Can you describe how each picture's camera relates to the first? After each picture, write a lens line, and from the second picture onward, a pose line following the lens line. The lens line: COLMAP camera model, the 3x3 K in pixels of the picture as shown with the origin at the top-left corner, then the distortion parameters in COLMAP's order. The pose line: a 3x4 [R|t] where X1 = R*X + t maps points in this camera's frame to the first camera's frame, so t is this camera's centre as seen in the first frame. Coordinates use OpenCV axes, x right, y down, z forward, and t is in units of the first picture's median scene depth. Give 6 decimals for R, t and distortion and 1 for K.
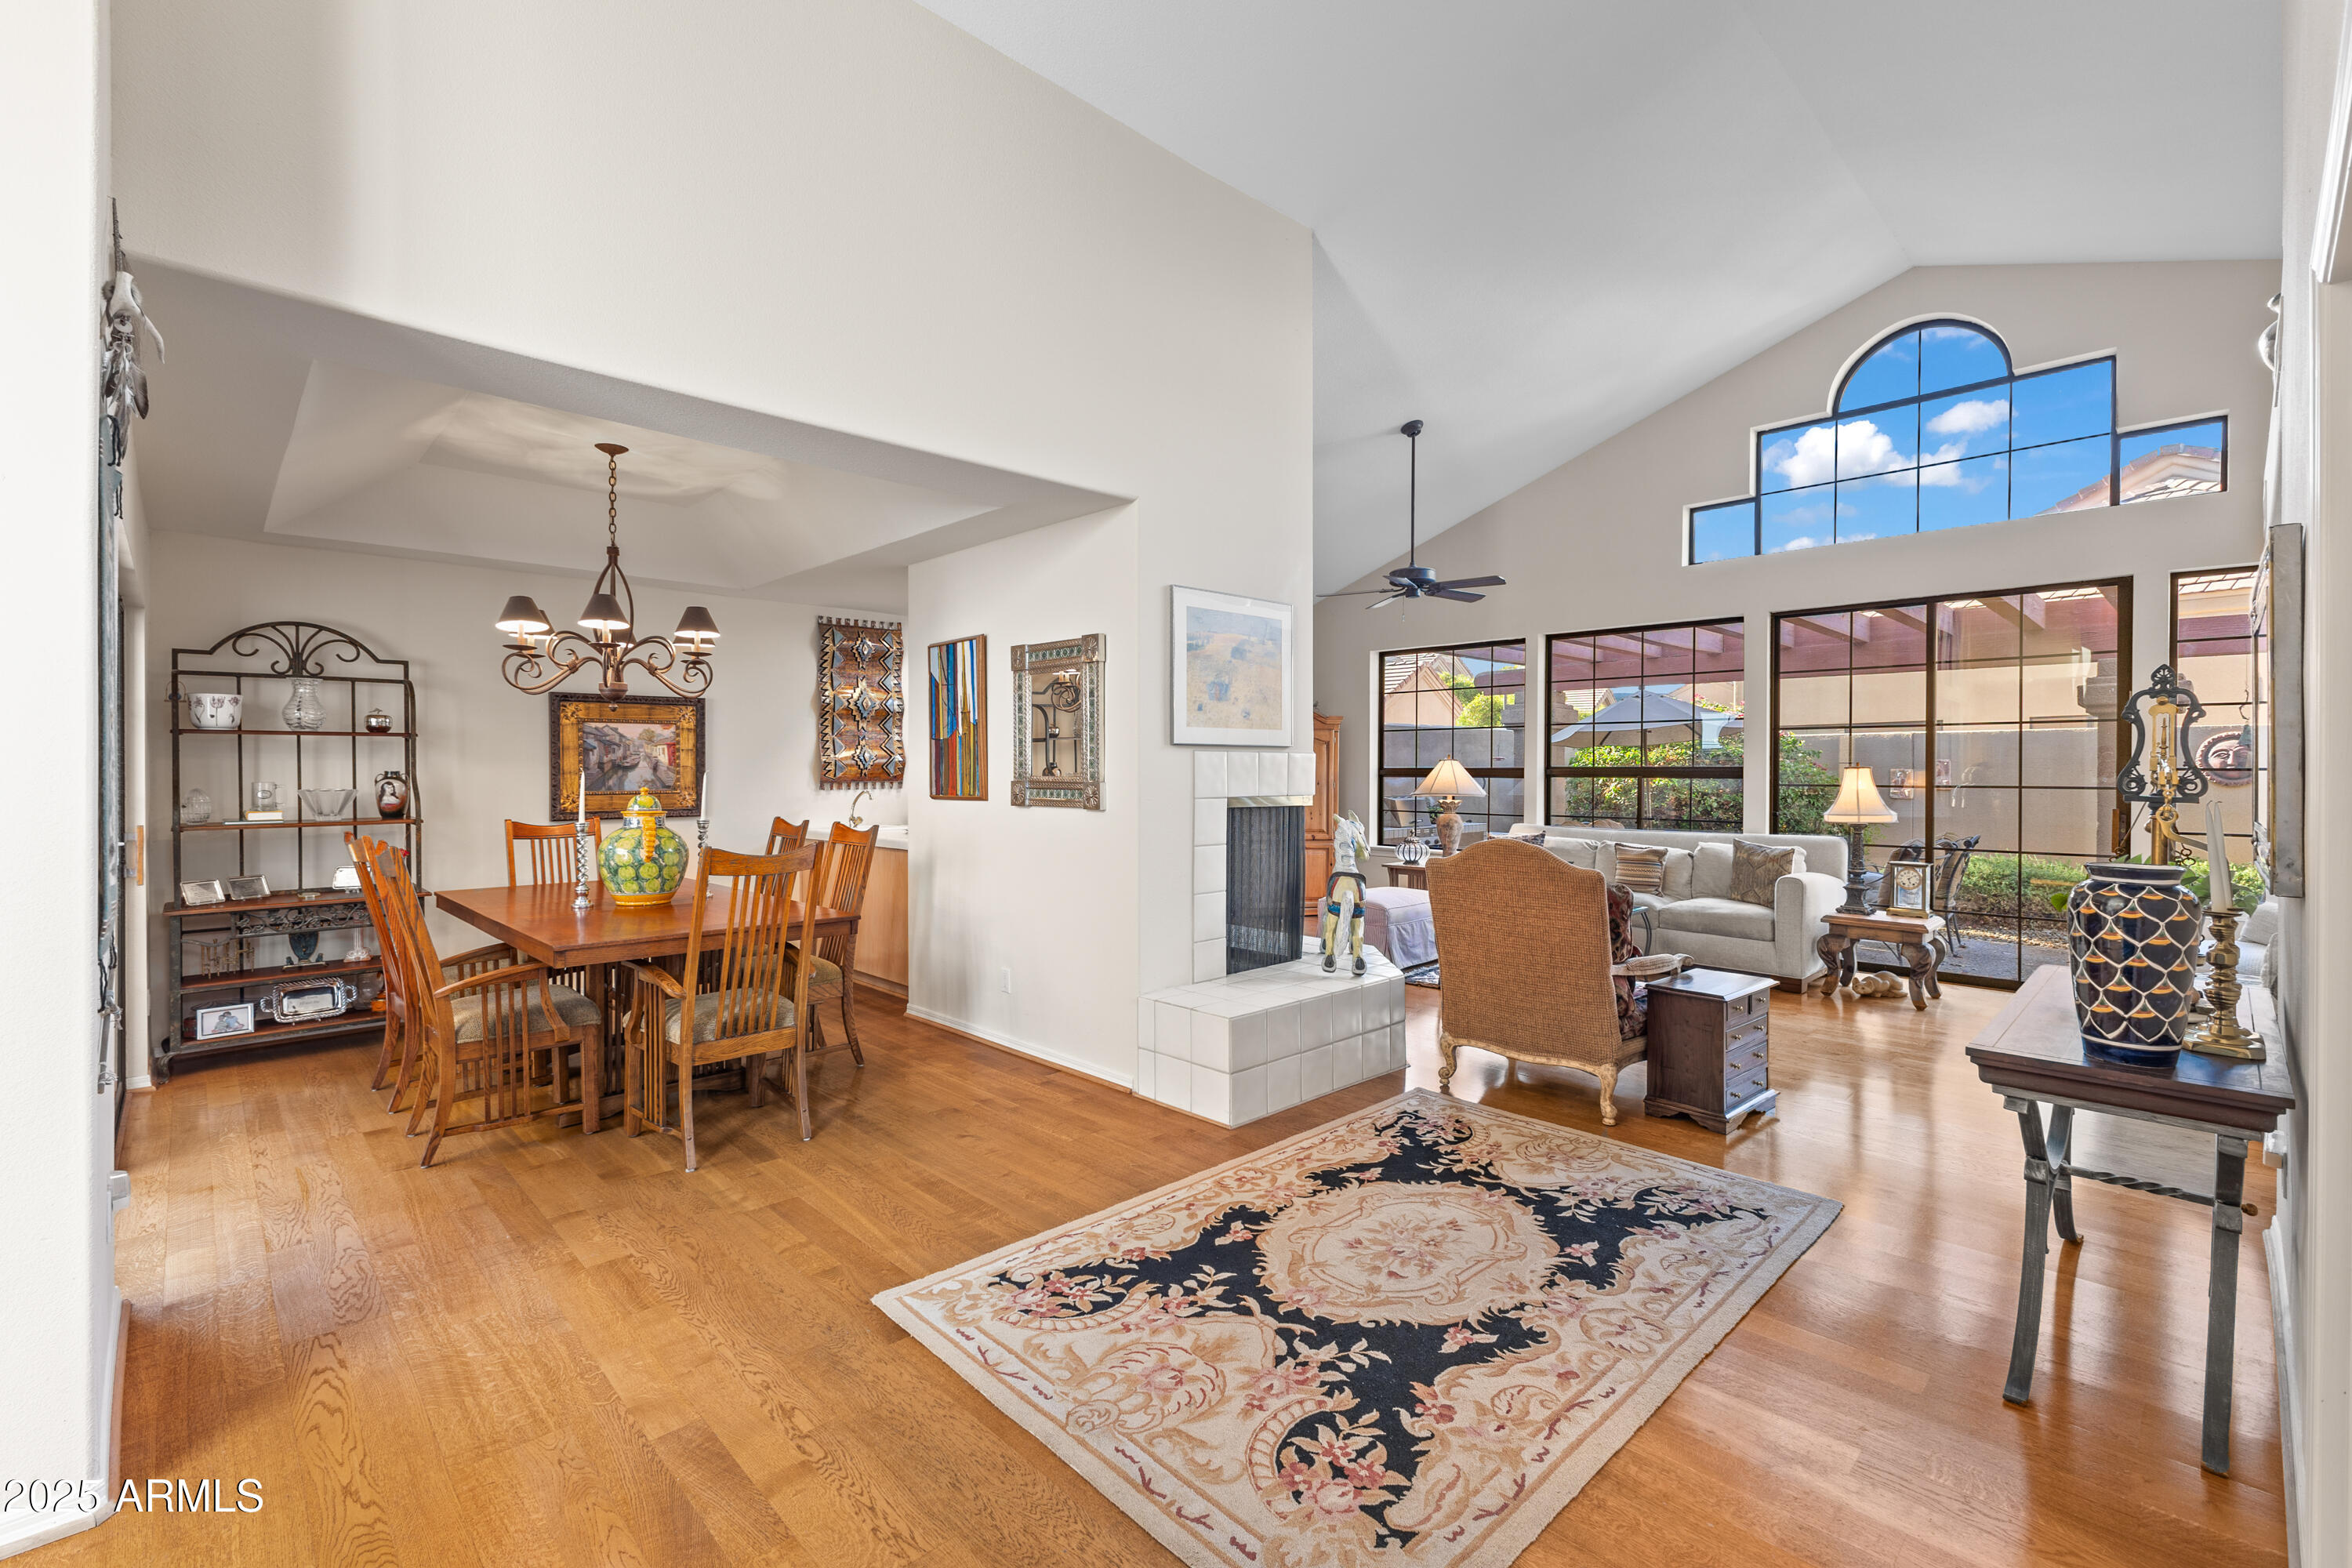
lens RADIAL K [[1011.9, 0, 1174.5], [0, 1011.9, 773.2], [0, 0, 1]] dist [0.011110, 0.000507]
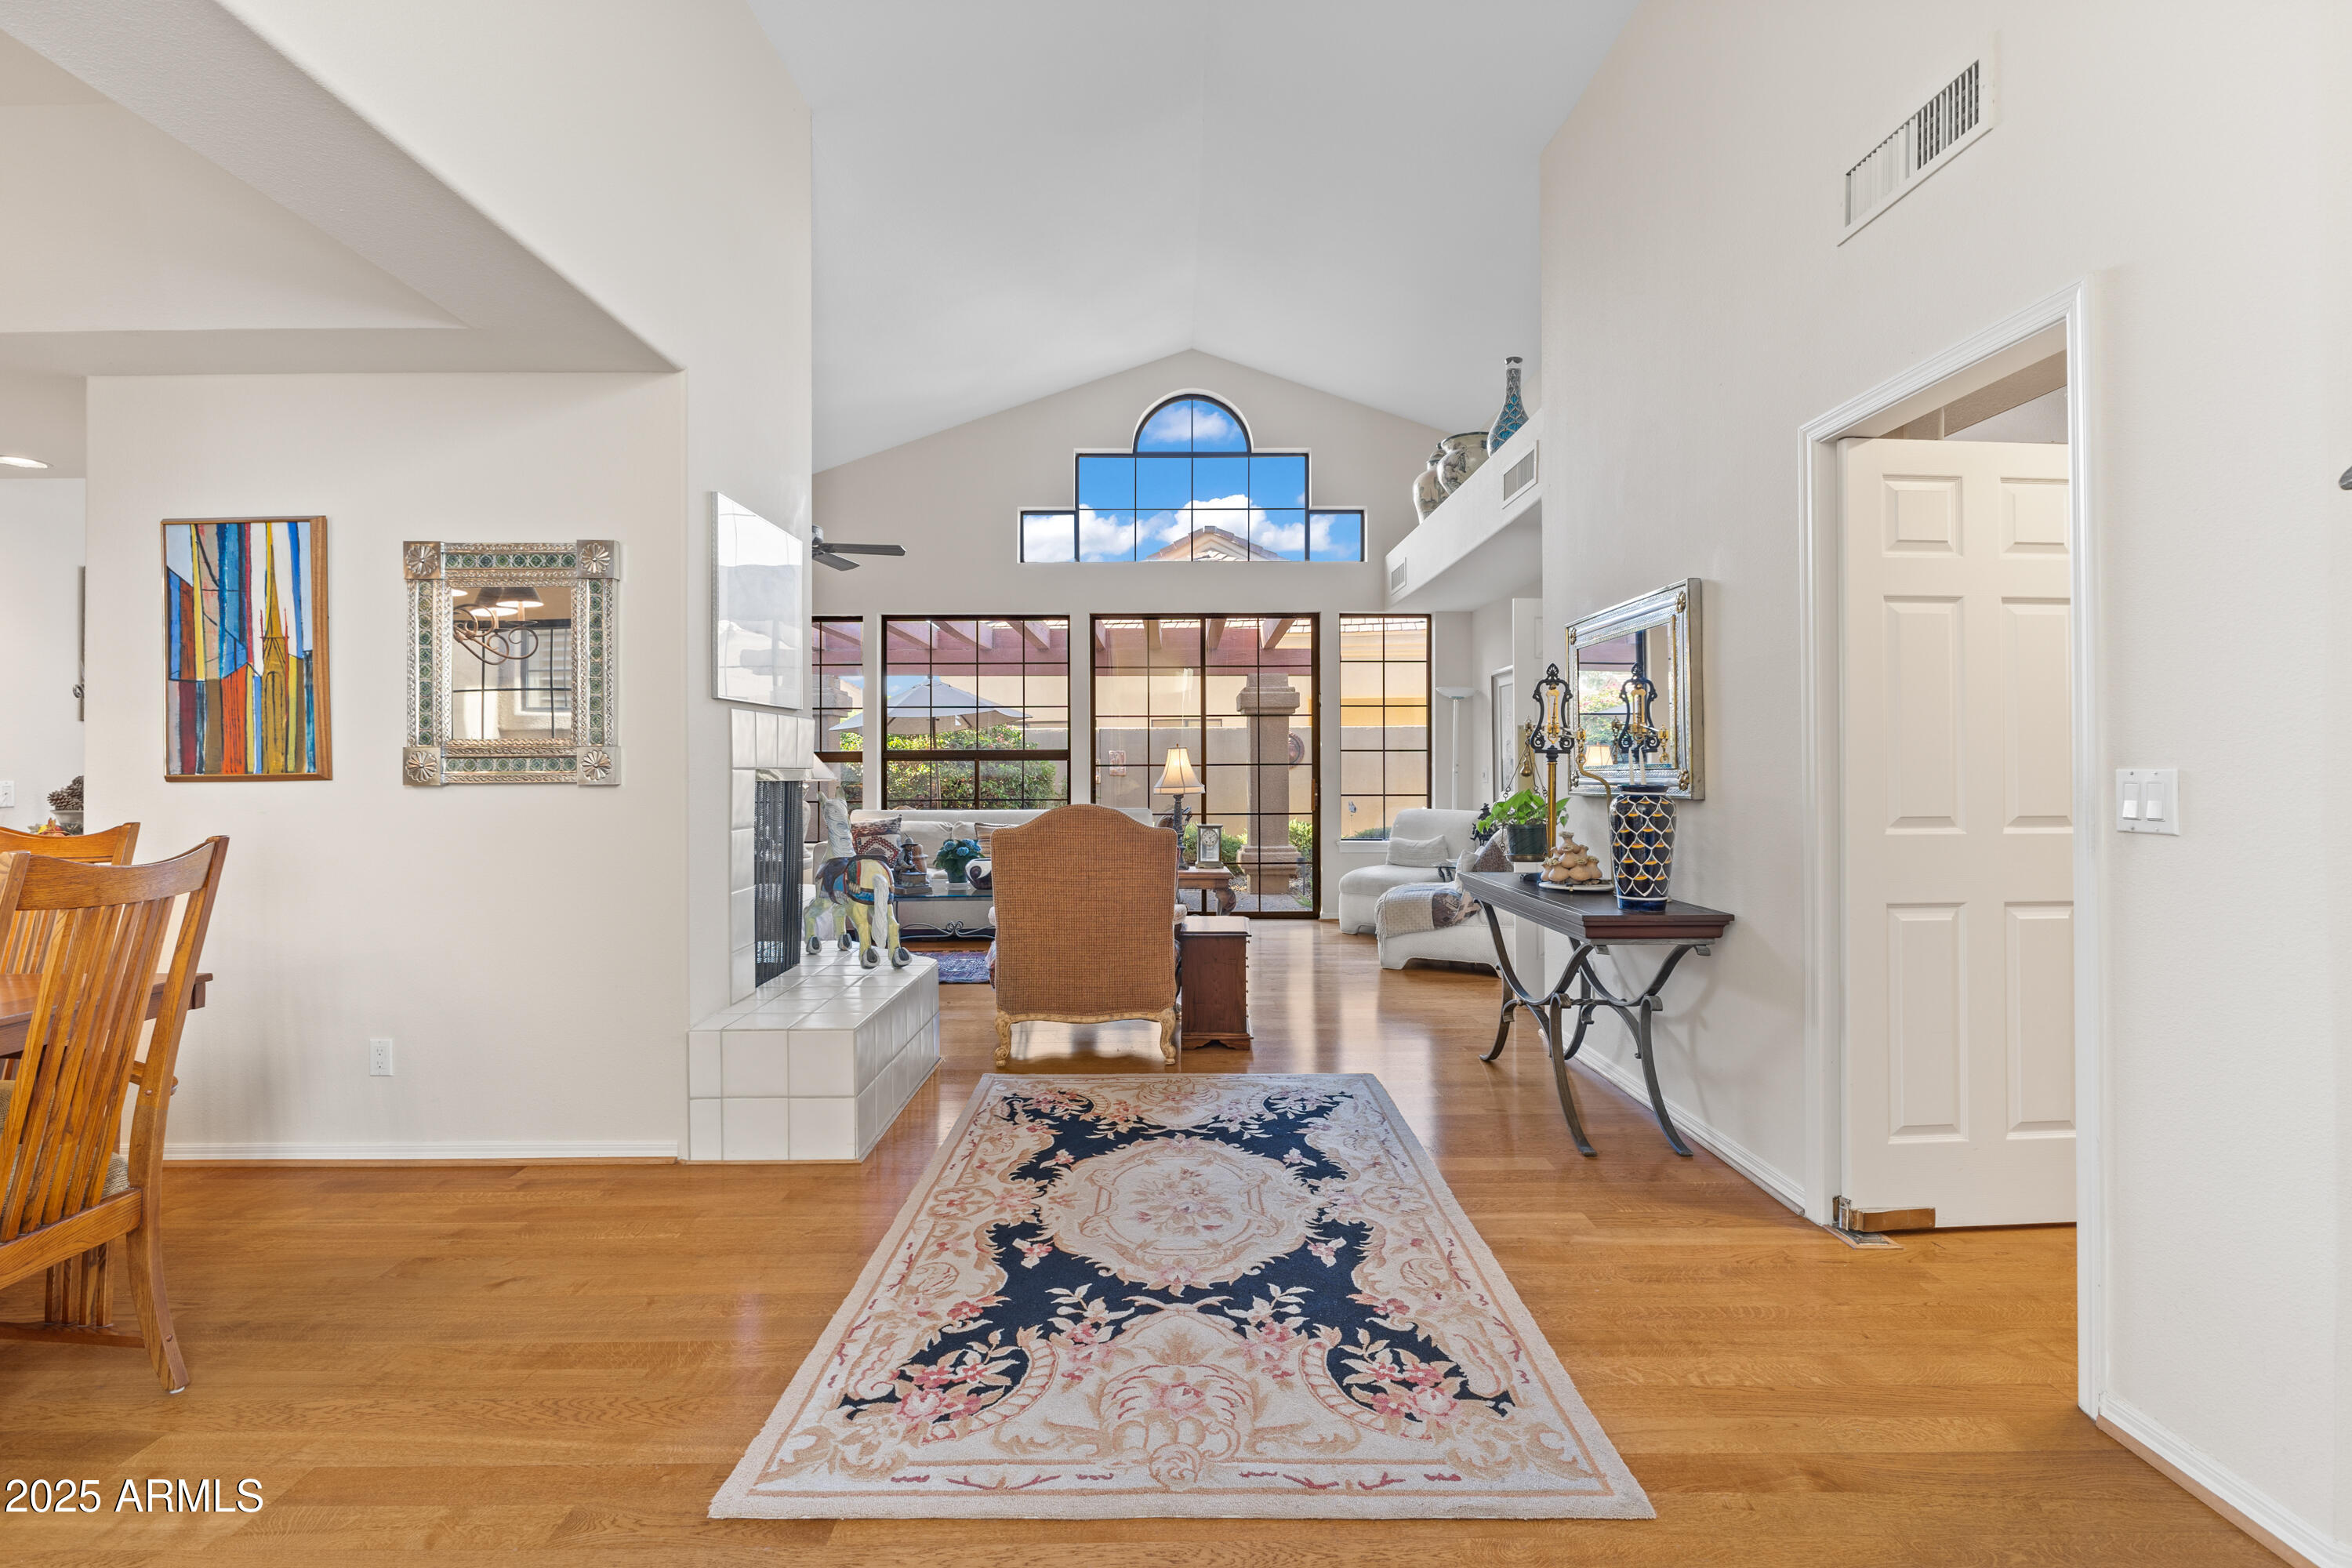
lens RADIAL K [[1060.8, 0, 1162.2], [0, 1060.8, 770.6], [0, 0, 1]] dist [-0.002298, 0.000200]
pose [[0.691199, -0.005407, 0.722644, -0.446303], [0.008657, 0.999962, -0.000798, 0.038057], [-0.722613, 0.006808, 0.691220, 0.249423]]
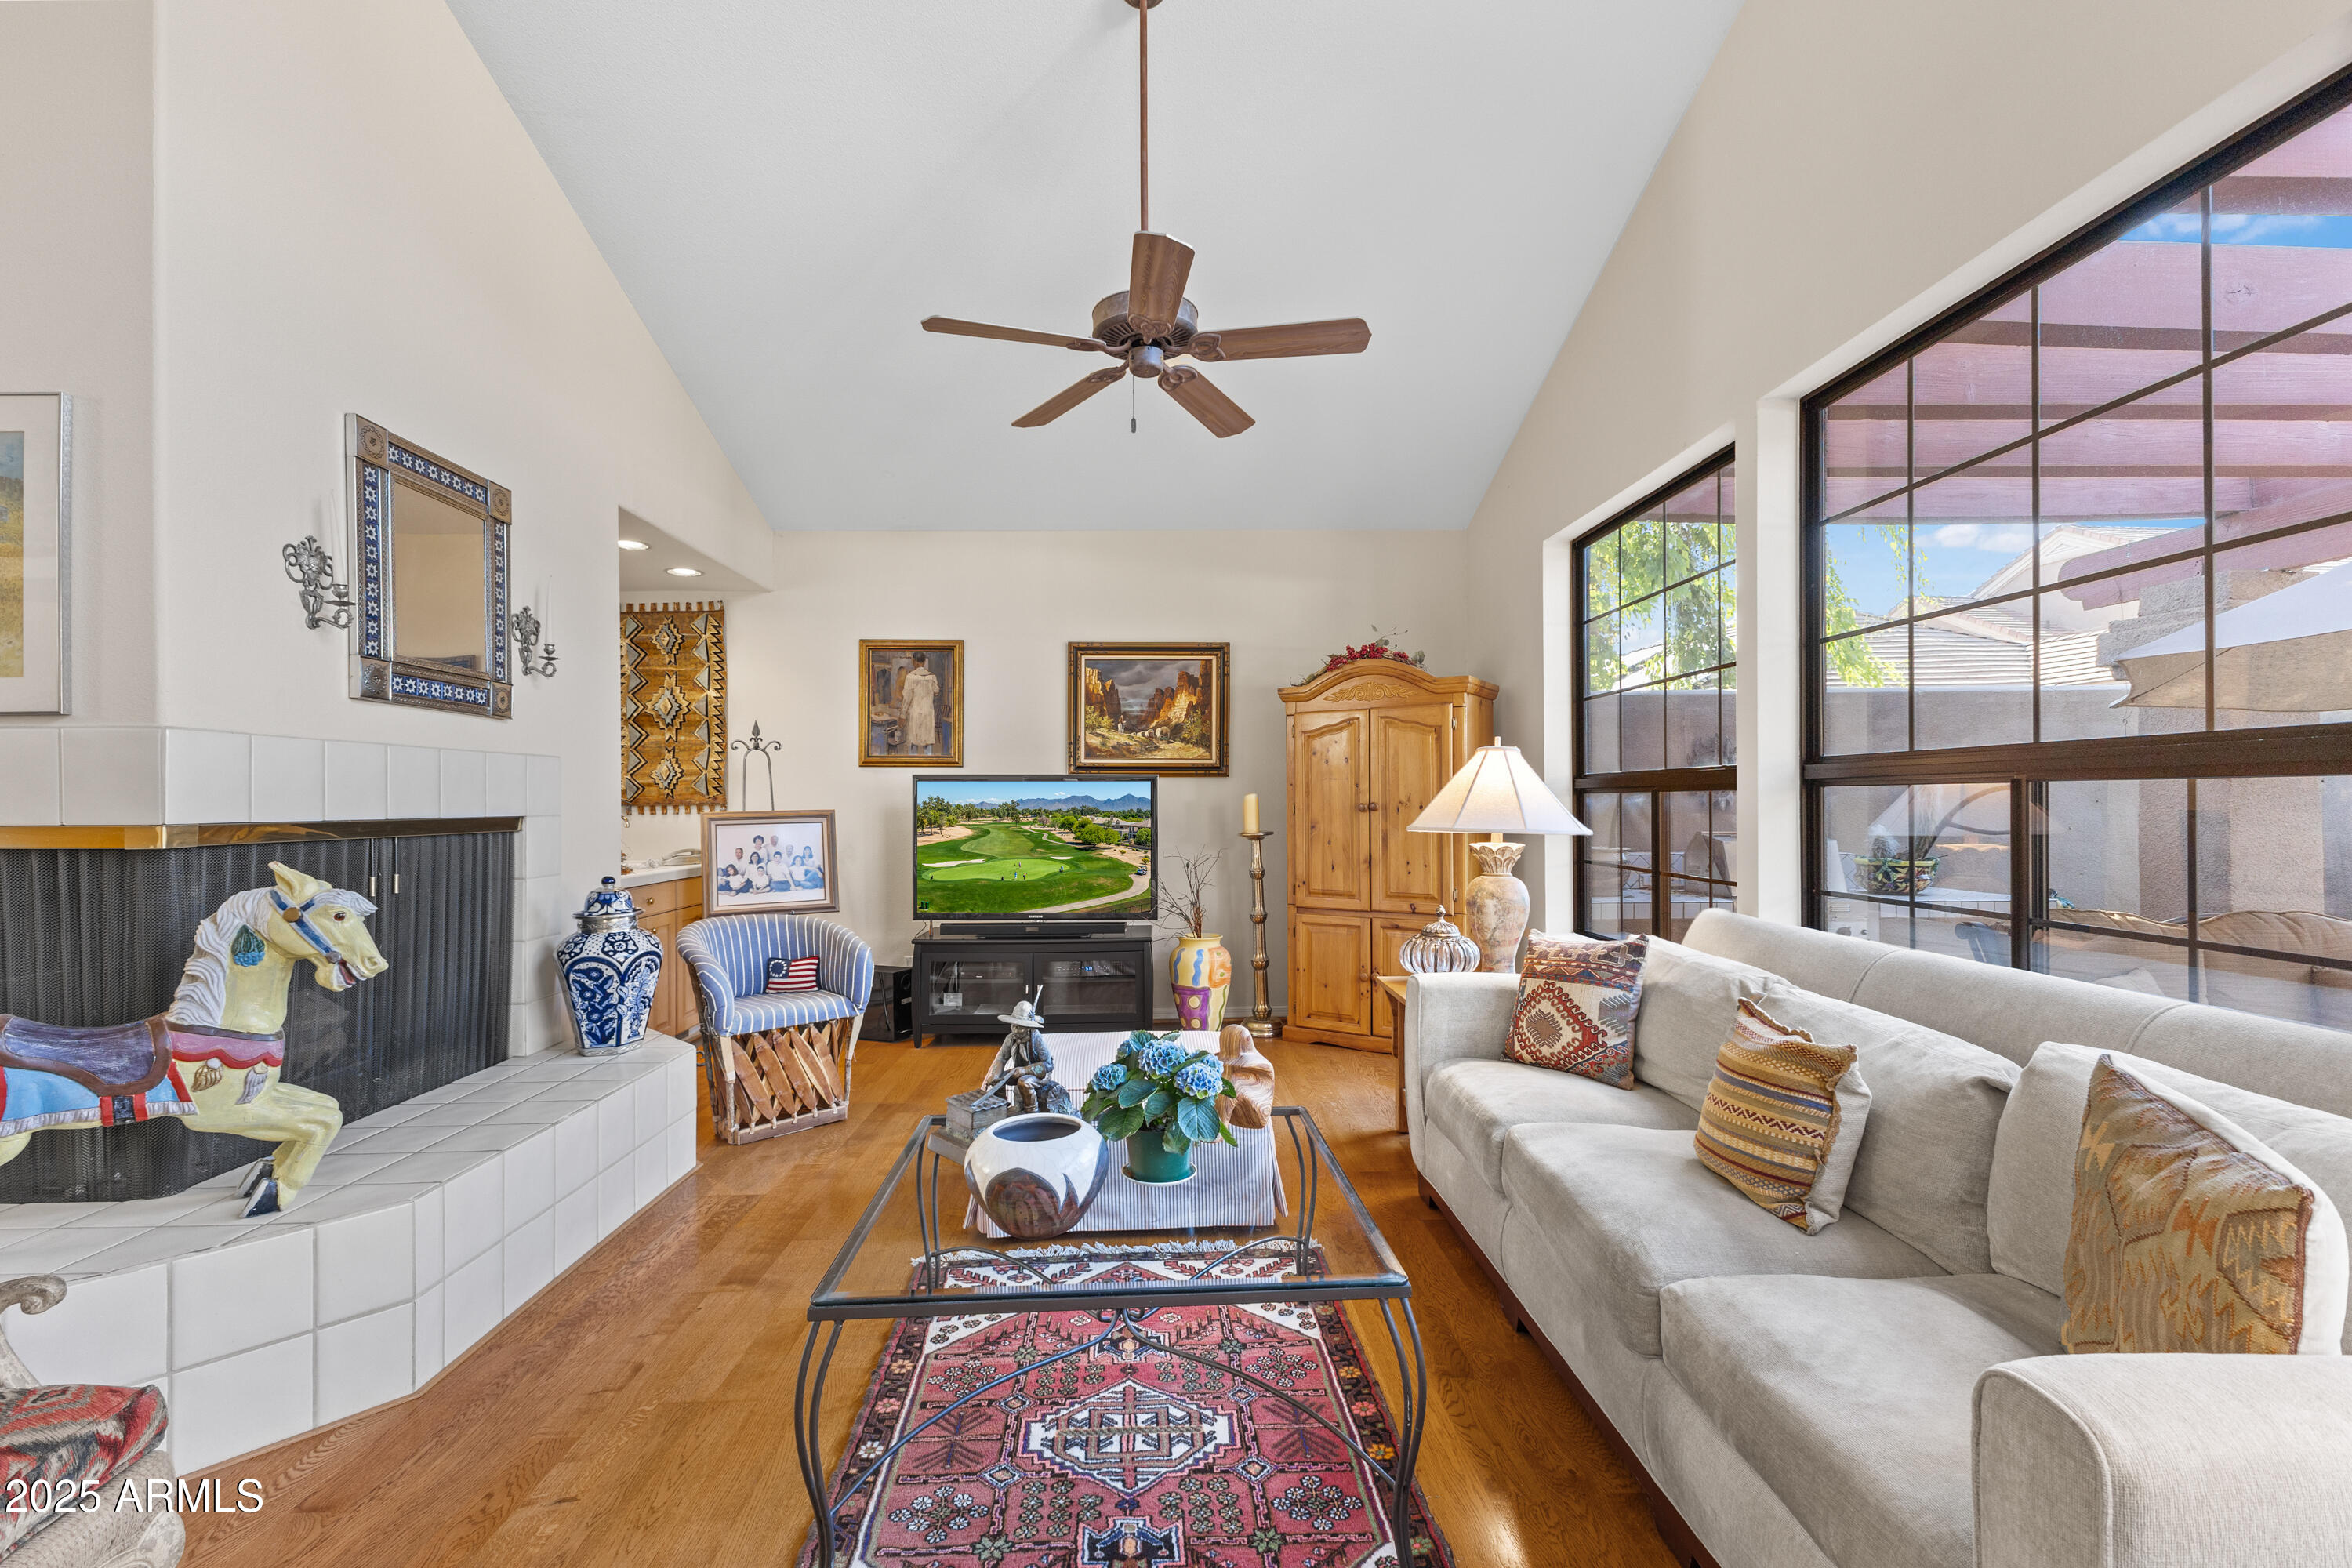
lens RADIAL K [[1013.2, 0, 1171.0], [0, 1013.2, 790.9], [0, 0, 1]] dist [0.009487, -0.004747]
pose [[0.742158, -0.013372, -0.670092, 1.073916], [0.006020, 0.999894, -0.013285, 0.020782], [0.670198, 0.005826, 0.742159, 1.390638]]
